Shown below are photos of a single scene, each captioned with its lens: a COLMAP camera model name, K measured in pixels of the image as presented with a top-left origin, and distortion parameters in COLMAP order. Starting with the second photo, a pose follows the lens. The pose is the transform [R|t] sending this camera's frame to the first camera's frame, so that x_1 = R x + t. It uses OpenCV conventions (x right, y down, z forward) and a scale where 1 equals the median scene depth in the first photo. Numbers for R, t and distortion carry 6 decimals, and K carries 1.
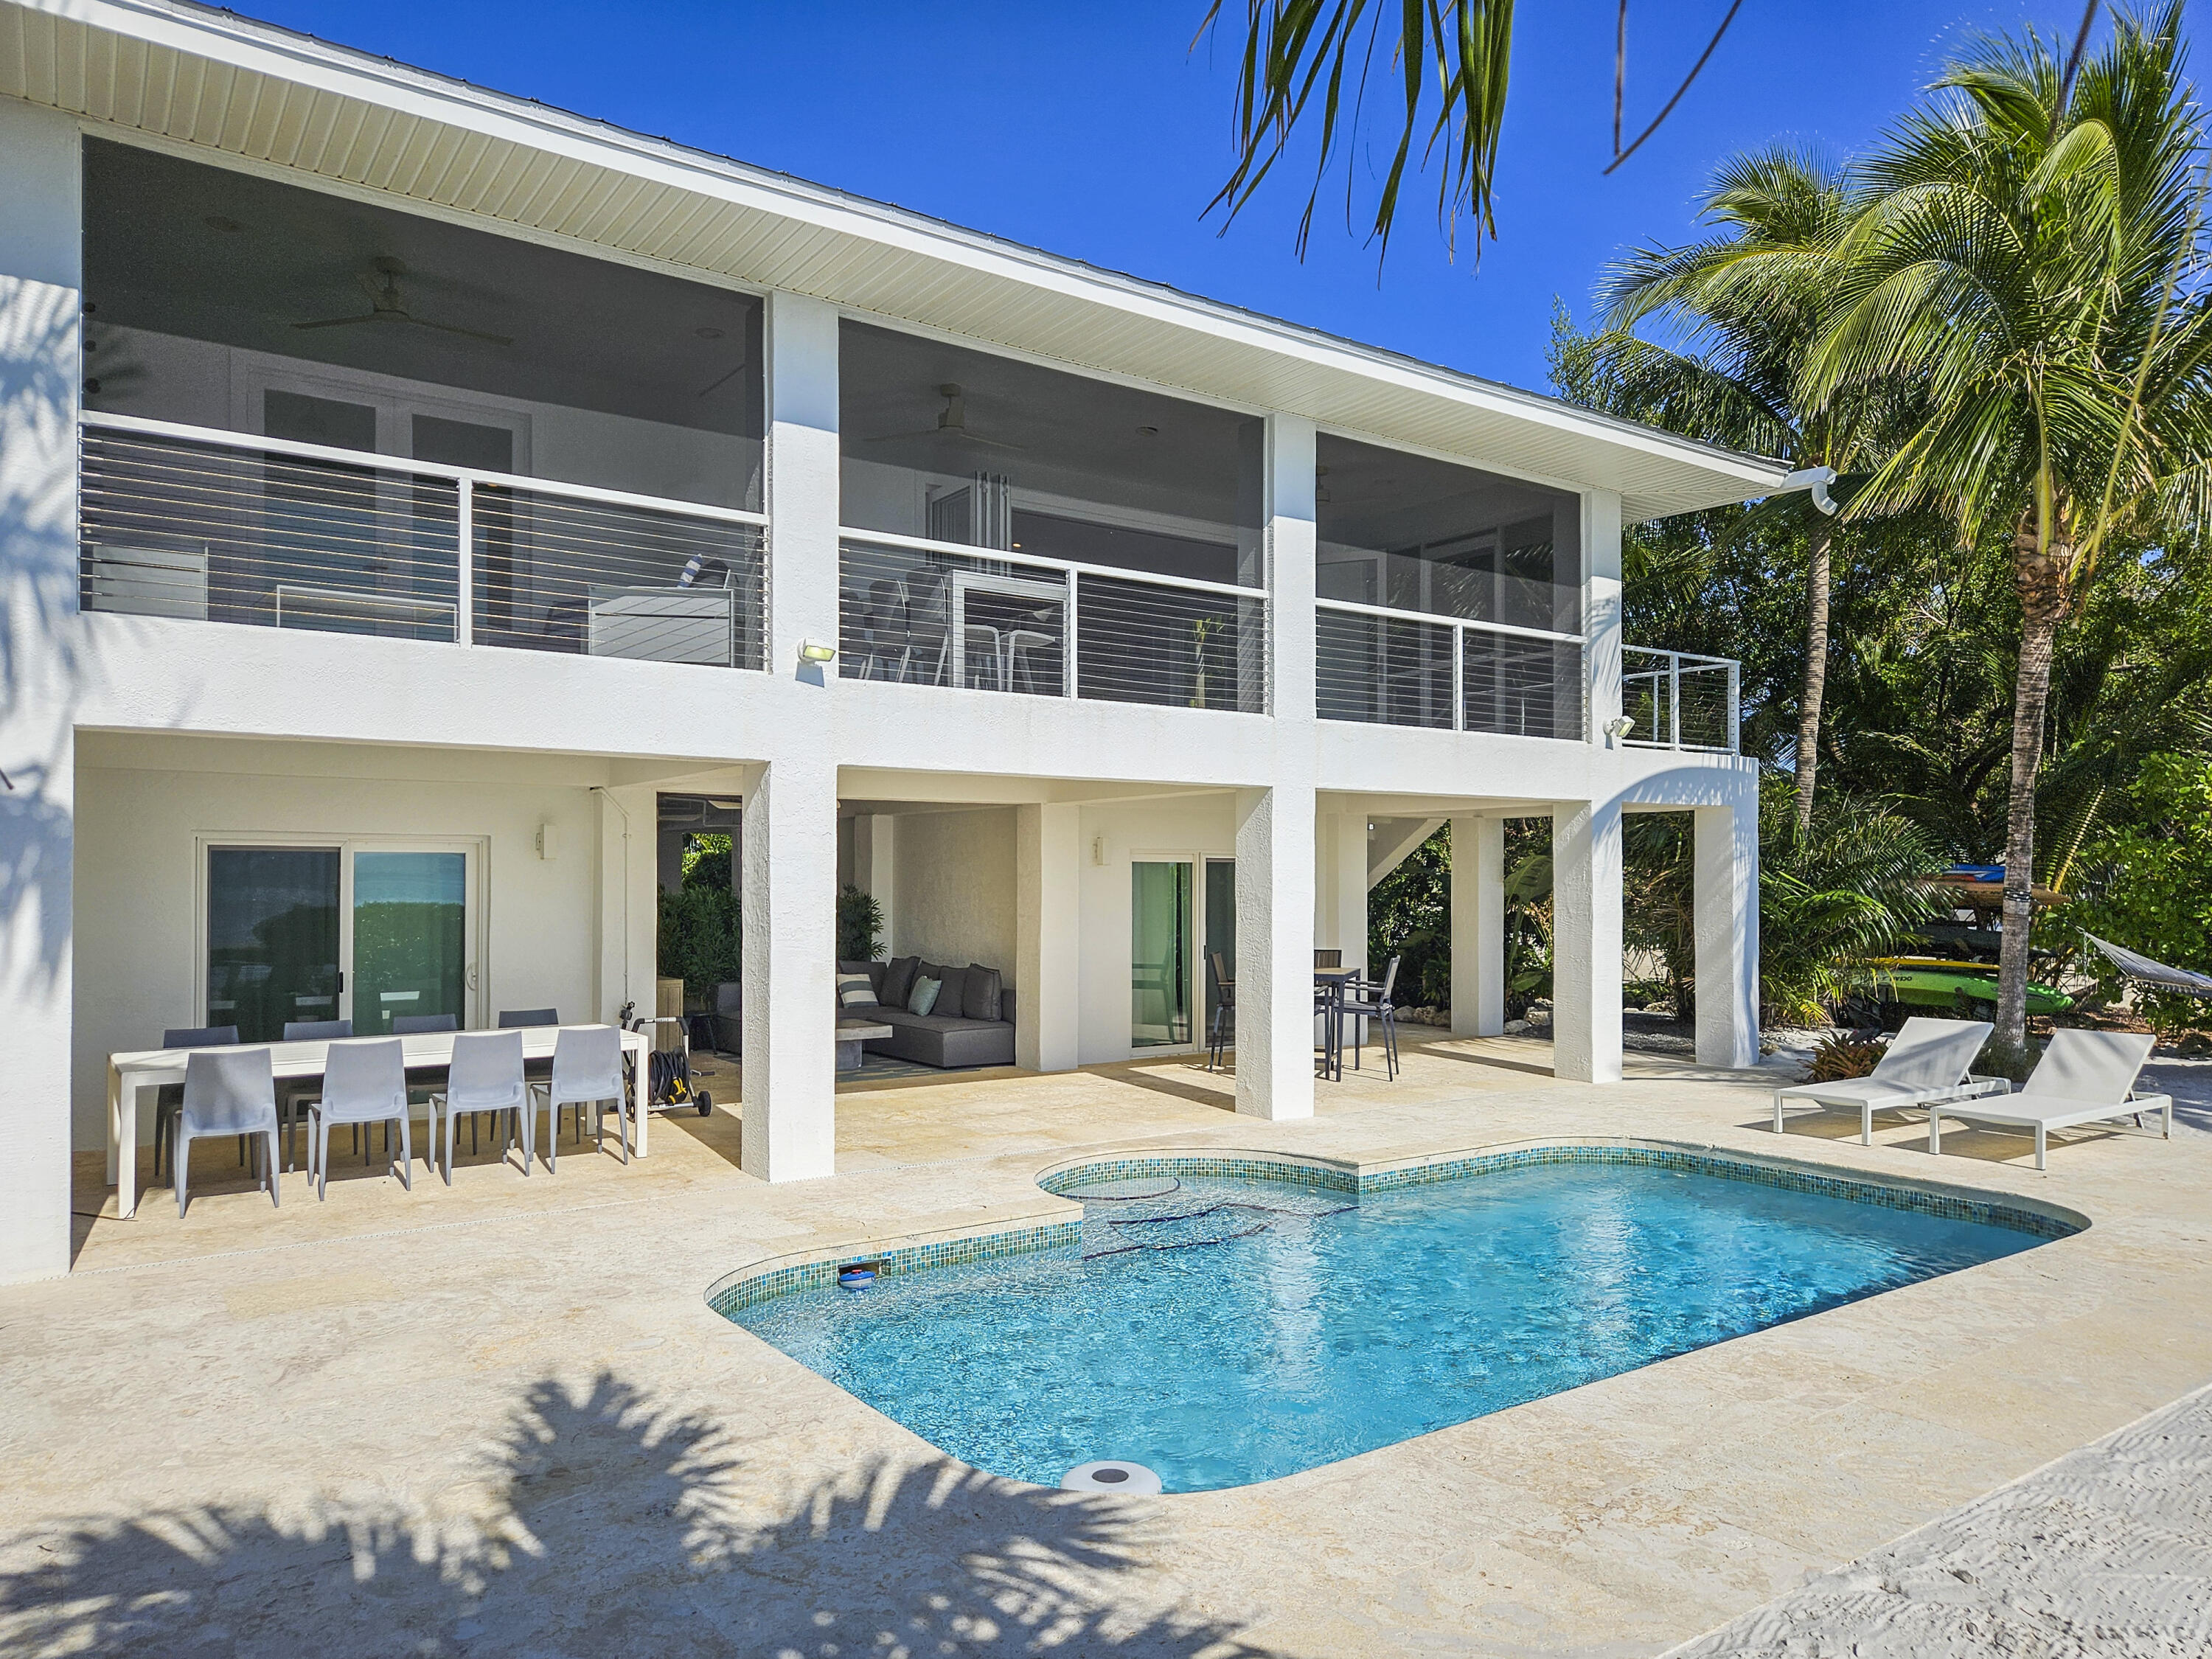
lens RADIAL K [[1531.2, 0, 1095.9], [0, 1531.2, 790.4], [0, 0, 1]] dist [0.027267, -0.007025]
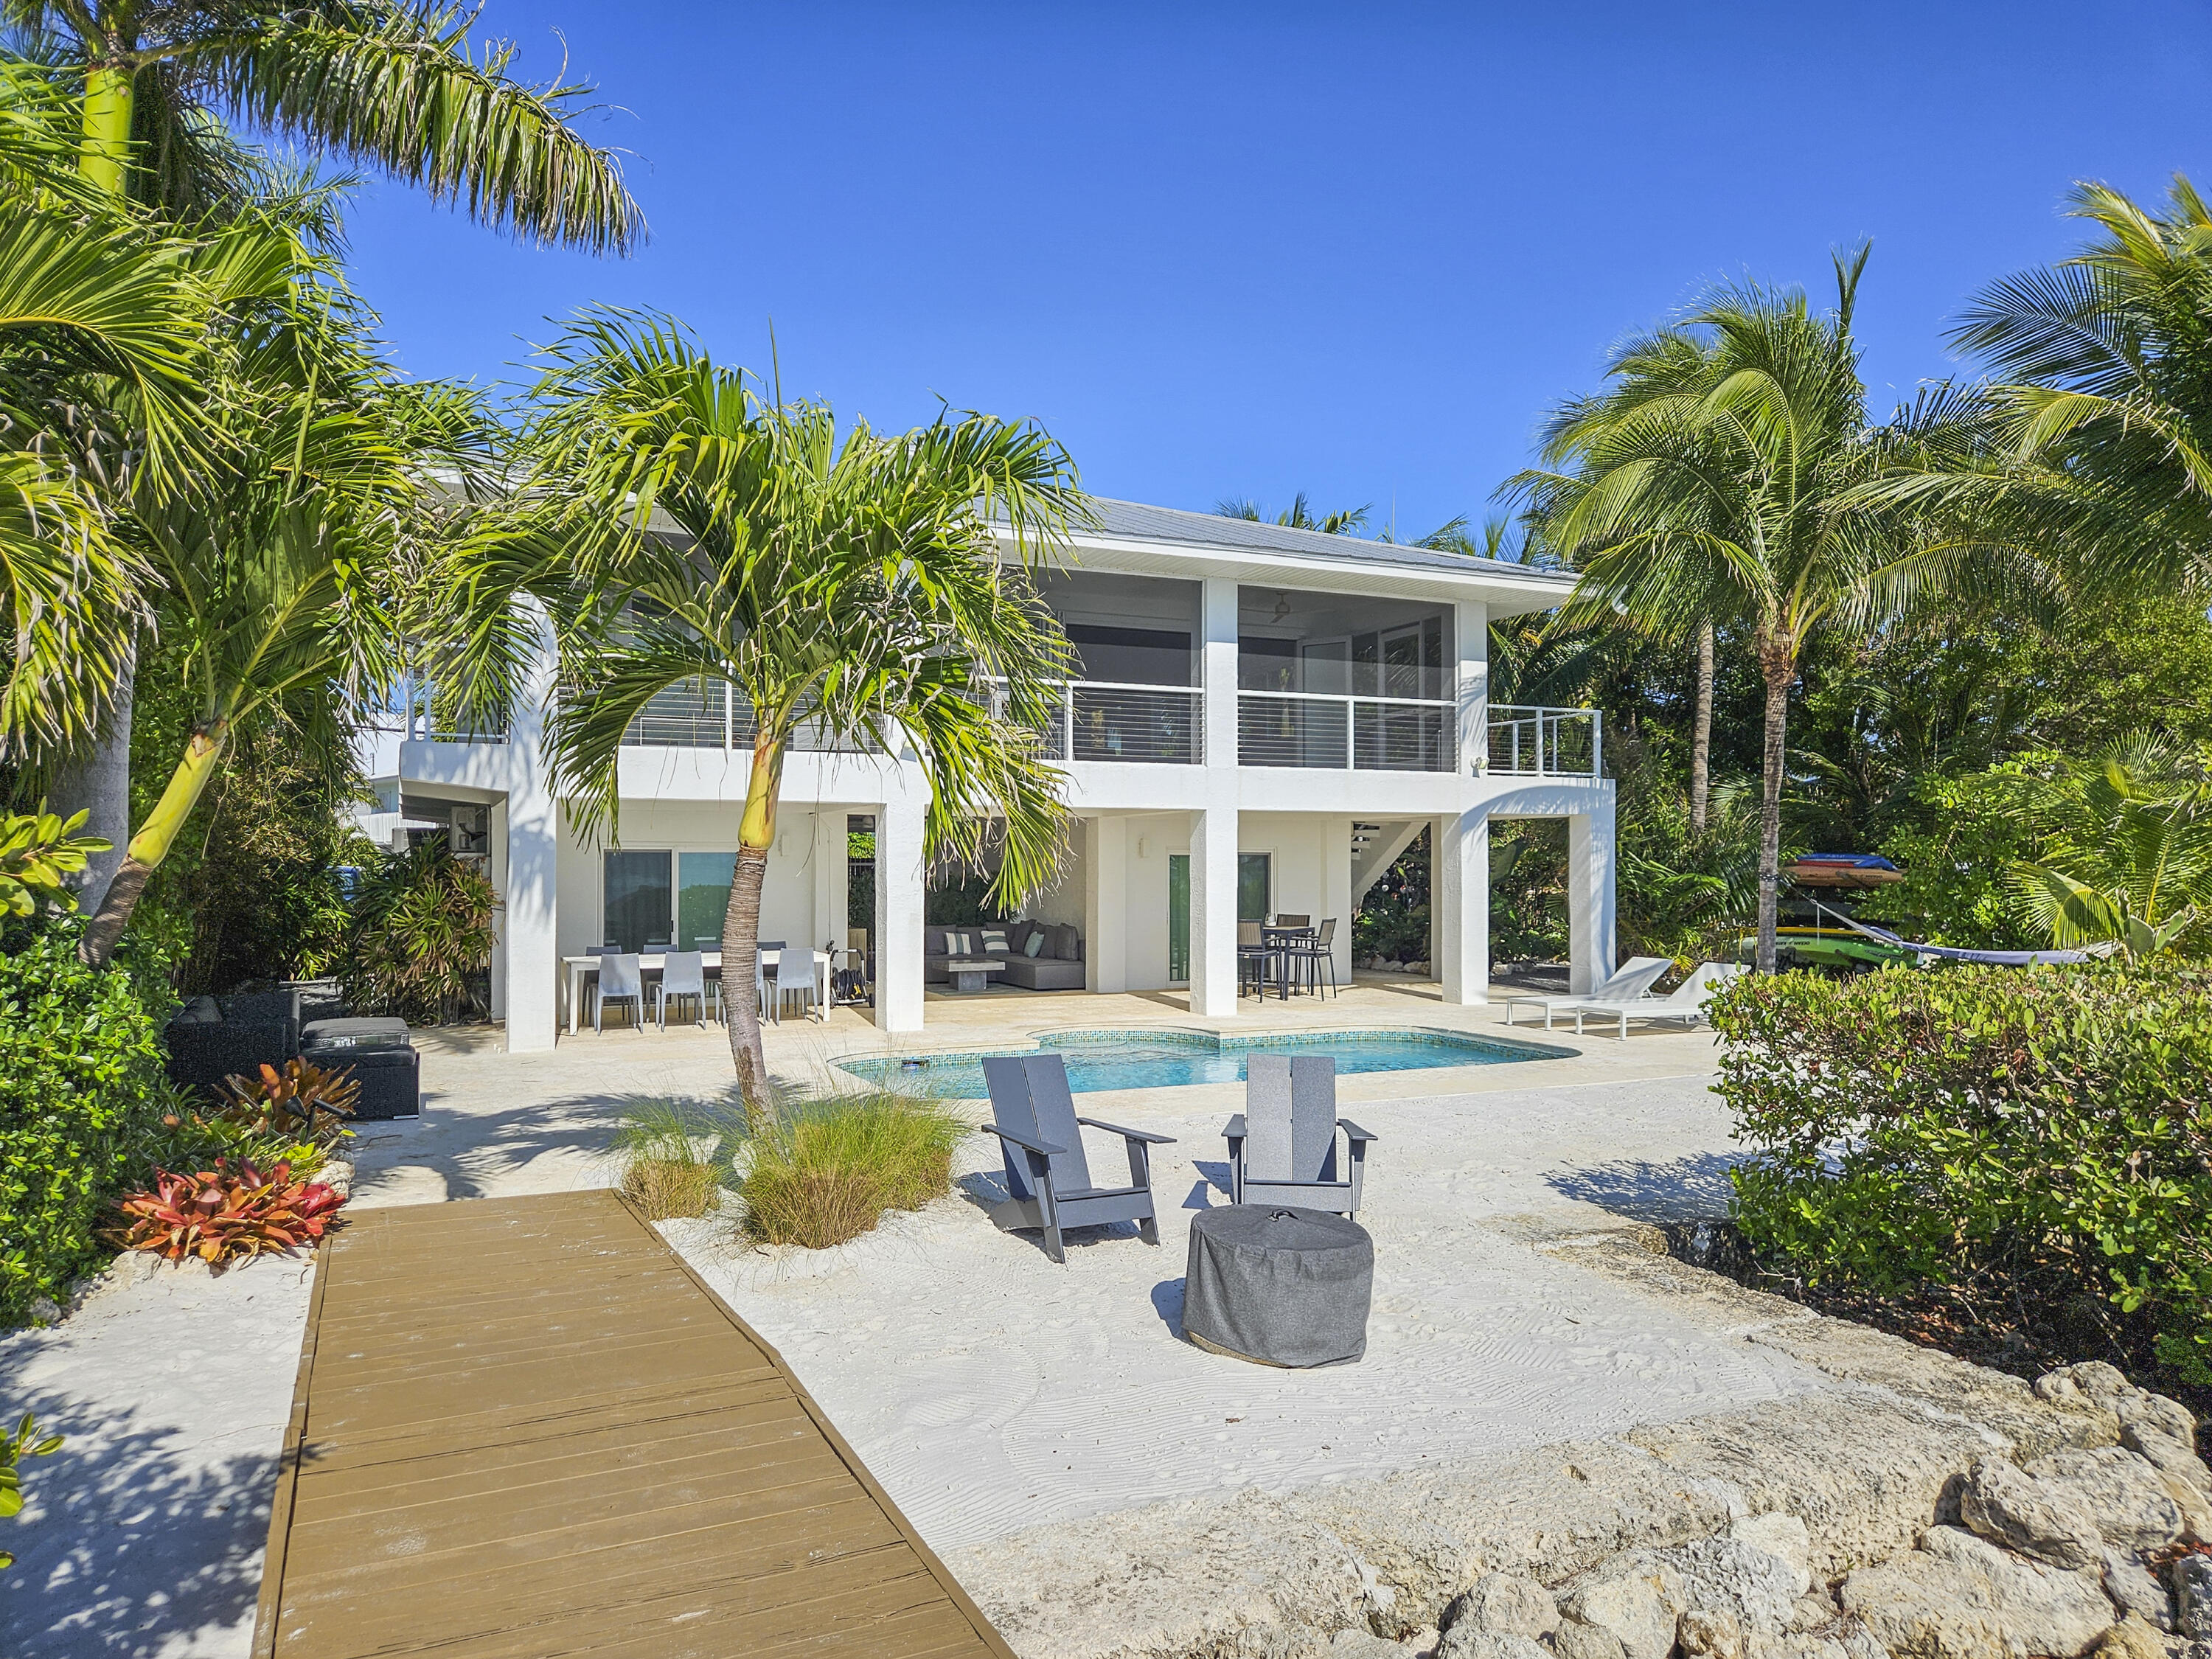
lens RADIAL K [[1527.6, 0, 1108.1], [0, 1527.6, 753.0], [0, 0, 1]] dist [0.047888, -0.001271]
pose [[0.983302, -0.015995, -0.181279, 0.296347], [0.013196, 0.999775, -0.016638, -0.035724], [0.181504, 0.013968, 0.983291, -0.588199]]
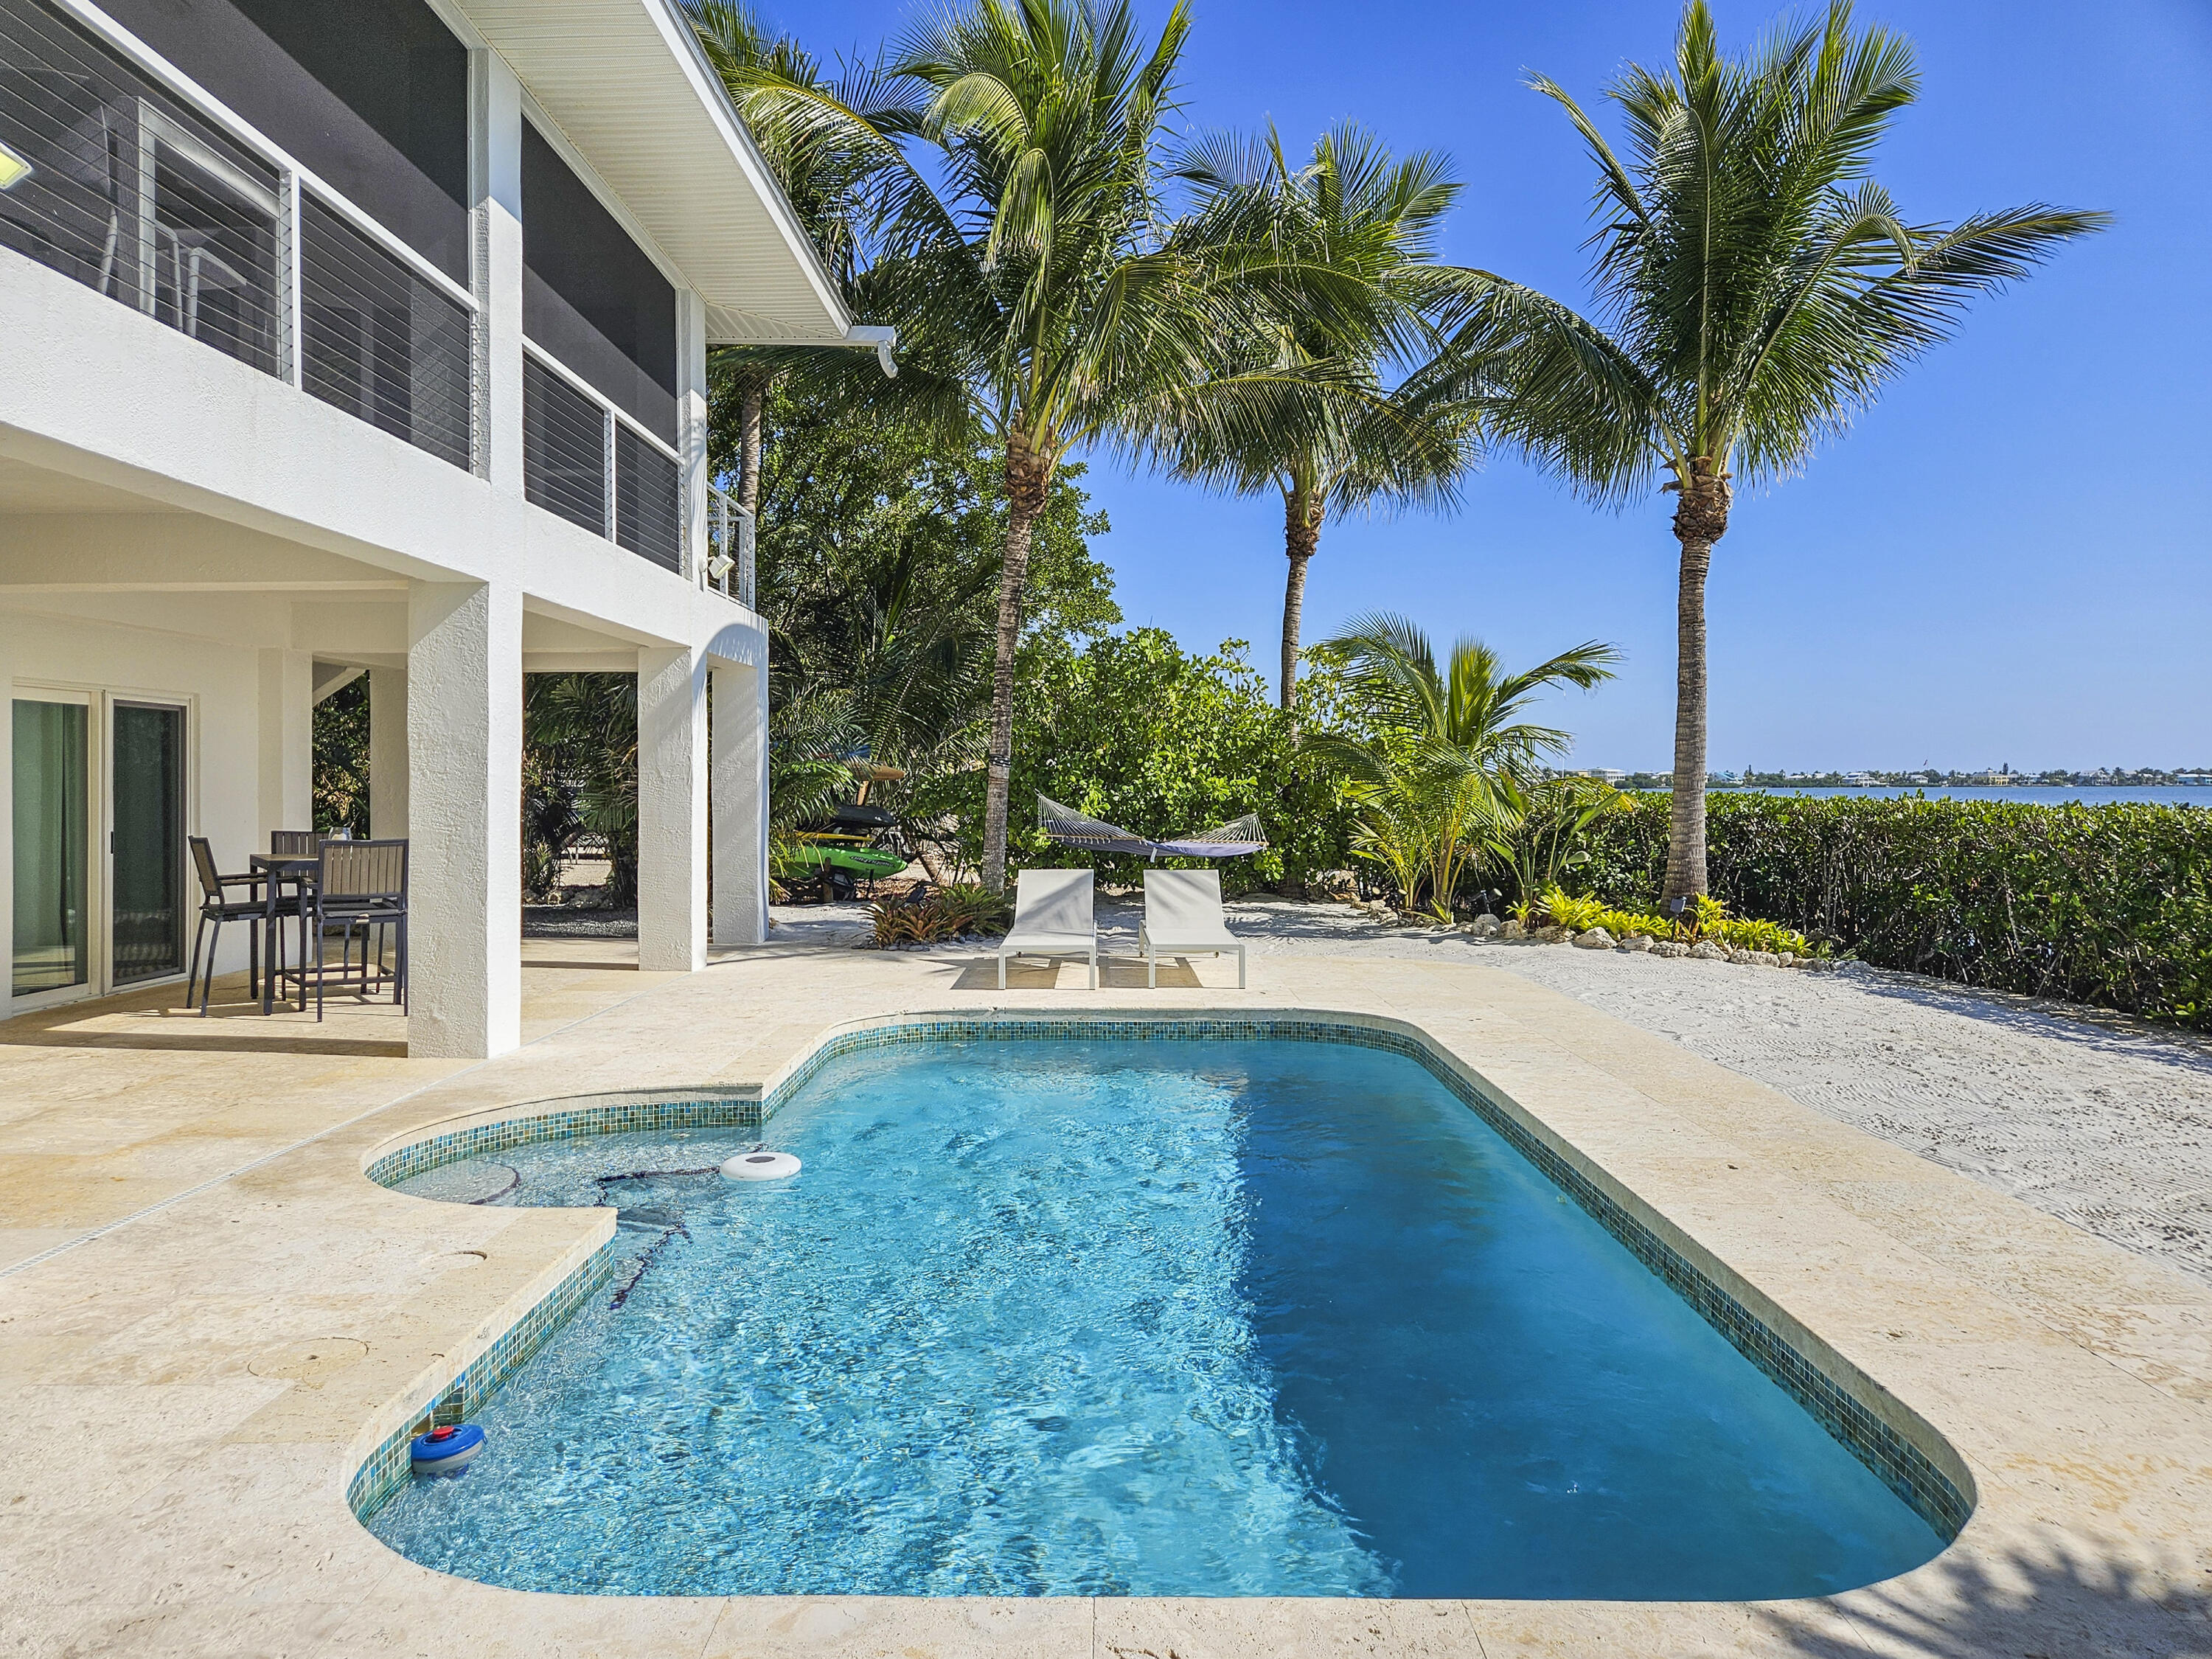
lens RADIAL K [[1527.6, 0, 1108.1], [0, 1527.6, 753.0], [0, 0, 1]] dist [0.047888, -0.001271]
pose [[0.593005, 0.014841, 0.805062, -0.273753], [-0.043106, 0.998982, 0.013336, 0.051510], [-0.804044, -0.042611, 0.593041, 0.343641]]
